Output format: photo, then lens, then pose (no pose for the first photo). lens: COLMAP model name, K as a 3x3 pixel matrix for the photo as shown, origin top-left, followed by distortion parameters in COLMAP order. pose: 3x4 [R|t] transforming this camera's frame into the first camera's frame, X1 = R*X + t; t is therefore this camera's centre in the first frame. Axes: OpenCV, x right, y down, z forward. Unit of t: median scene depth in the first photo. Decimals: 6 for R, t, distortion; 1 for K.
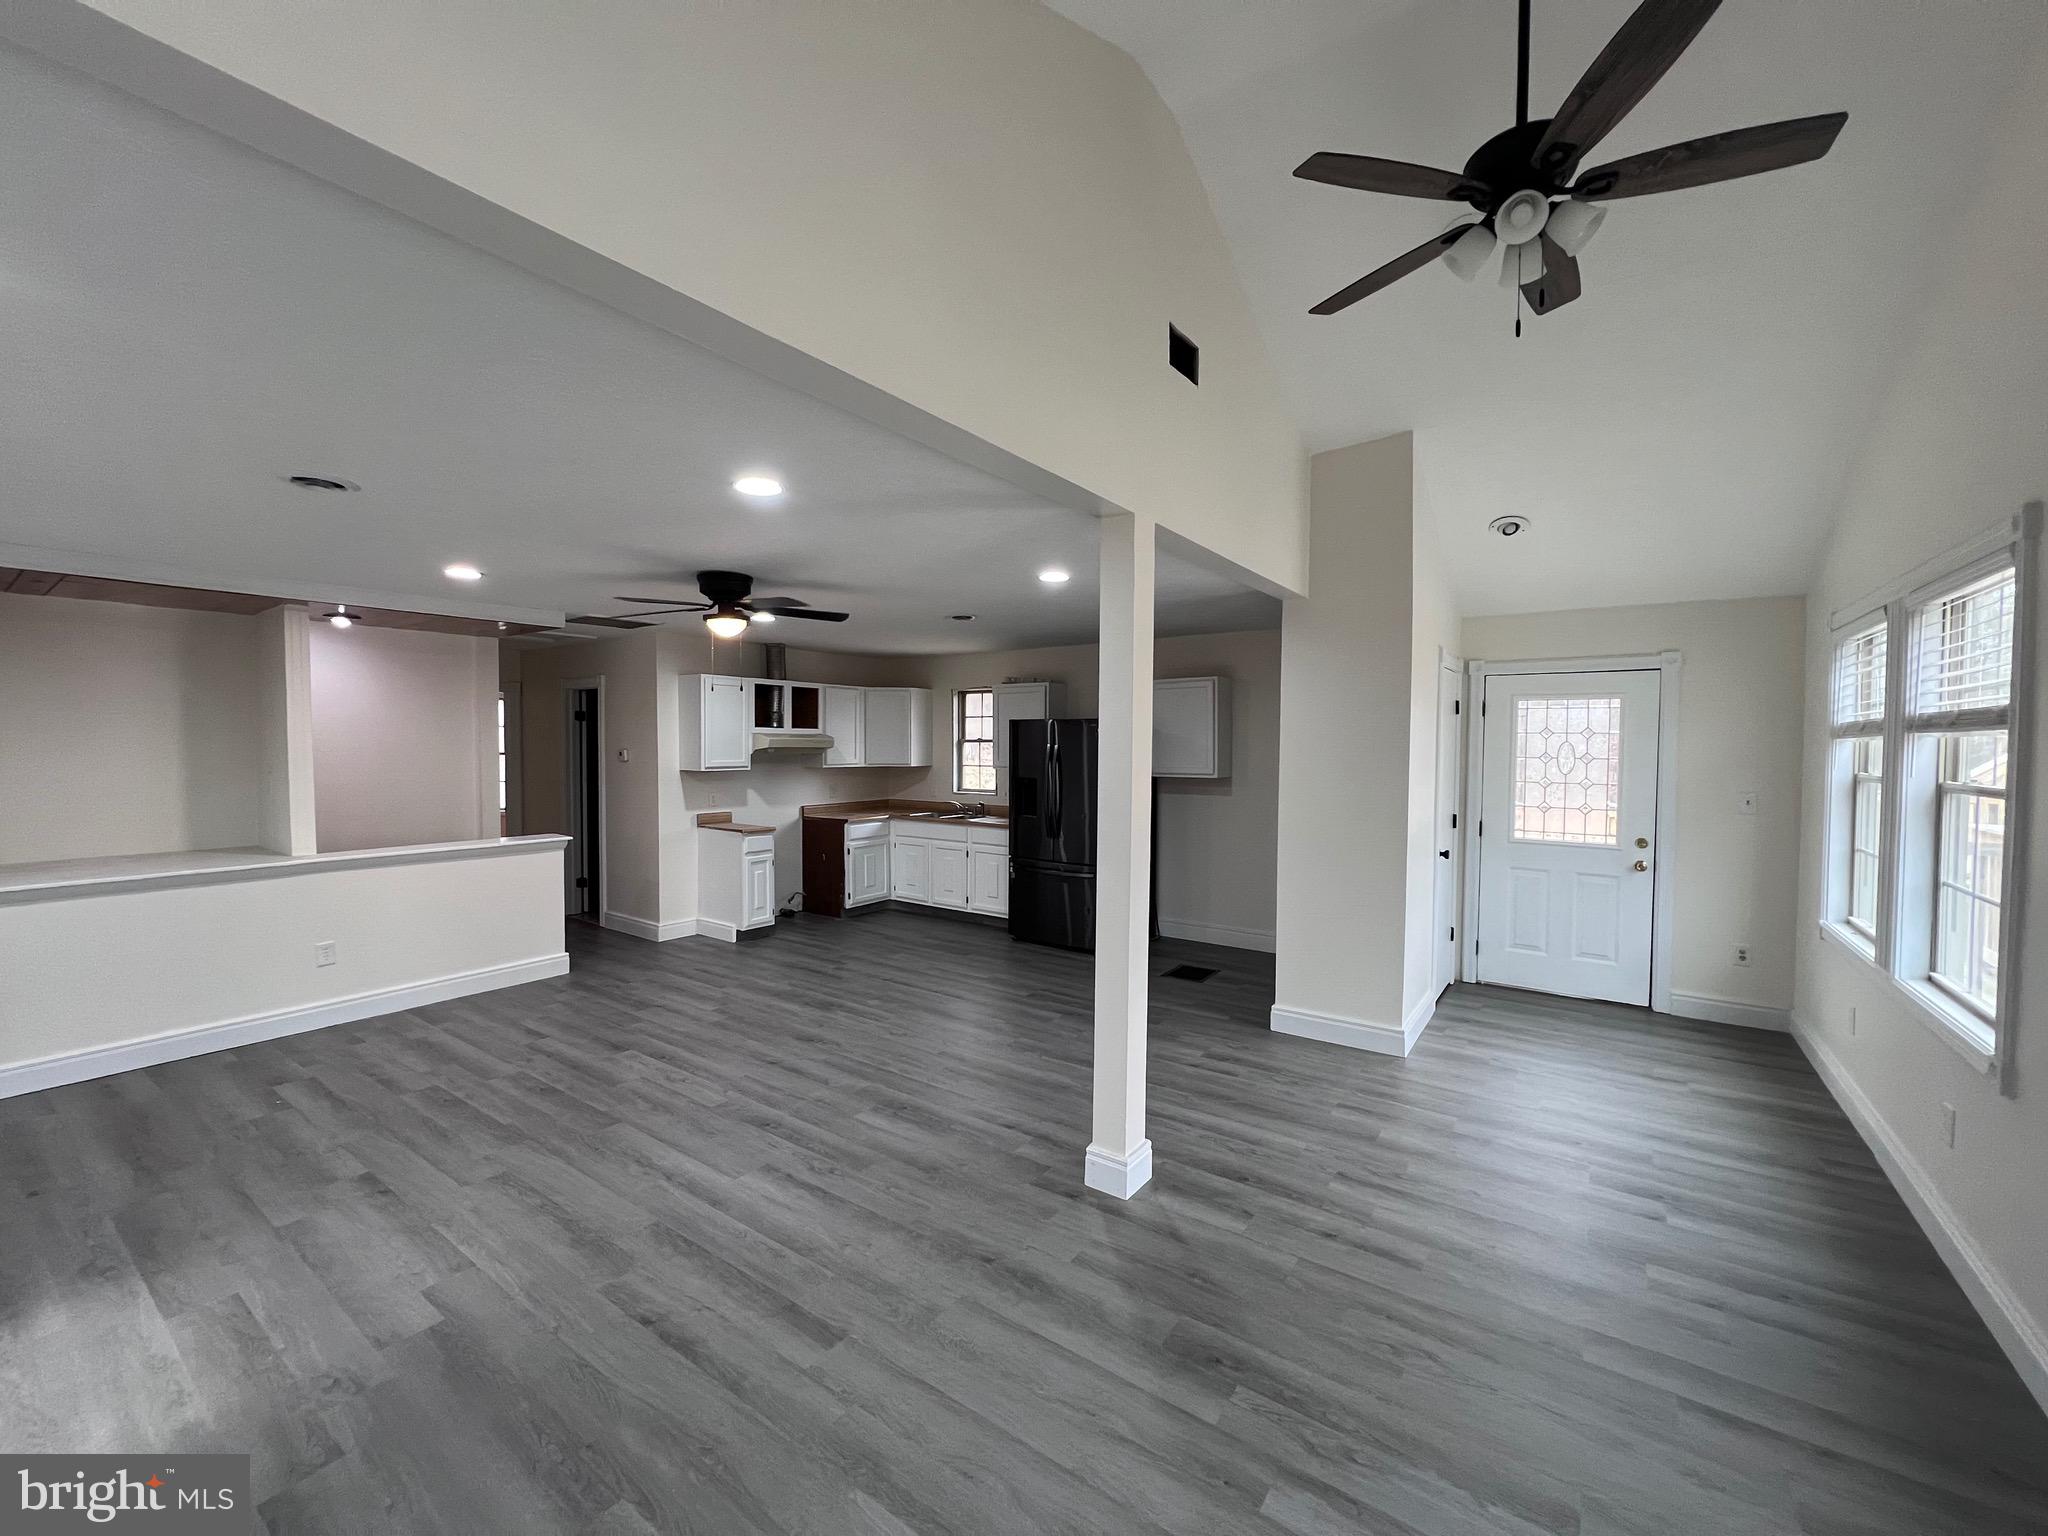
lens RADIAL K [[818.2, 0, 1025.2], [0, 818.2, 770.0], [0, 0, 1]] dist [0.000546, 0.000237]
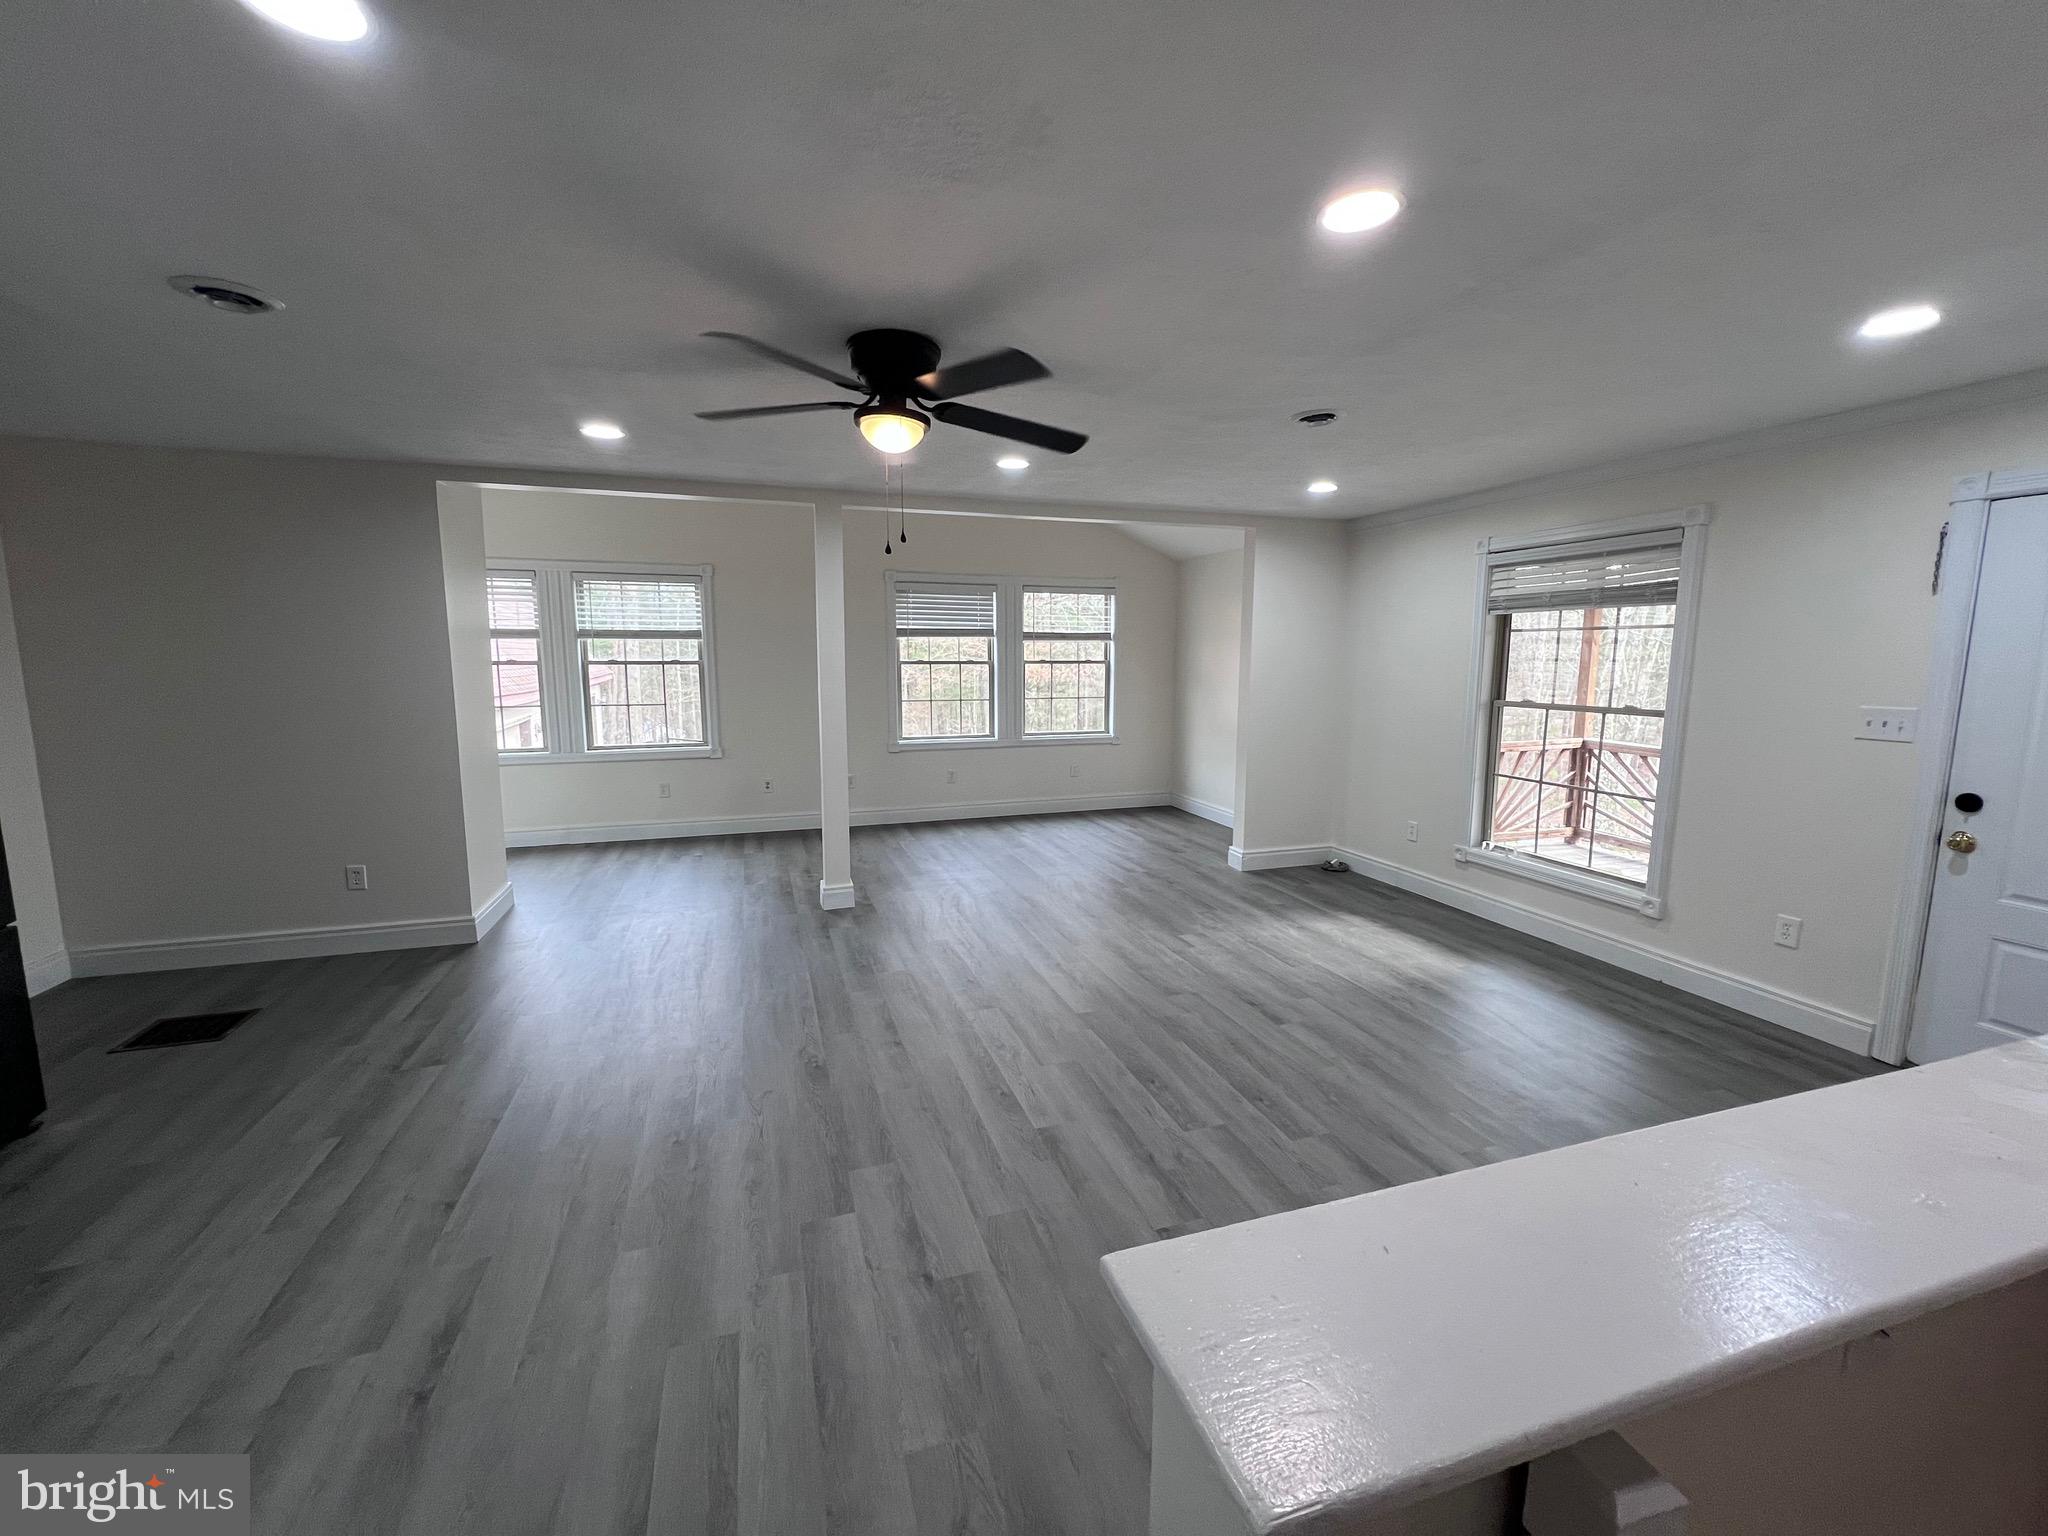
lens RADIAL K [[818.2, 0, 1018.0], [0, 818.2, 766.8], [0, 0, 1]] dist [0.000546, 0.000237]
pose [[-0.803195, -0.083955, 0.589770, -0.898322], [0.014919, 0.986874, 0.160802, -0.036818], [-0.595529, 0.137954, -0.791400, 1.610185]]
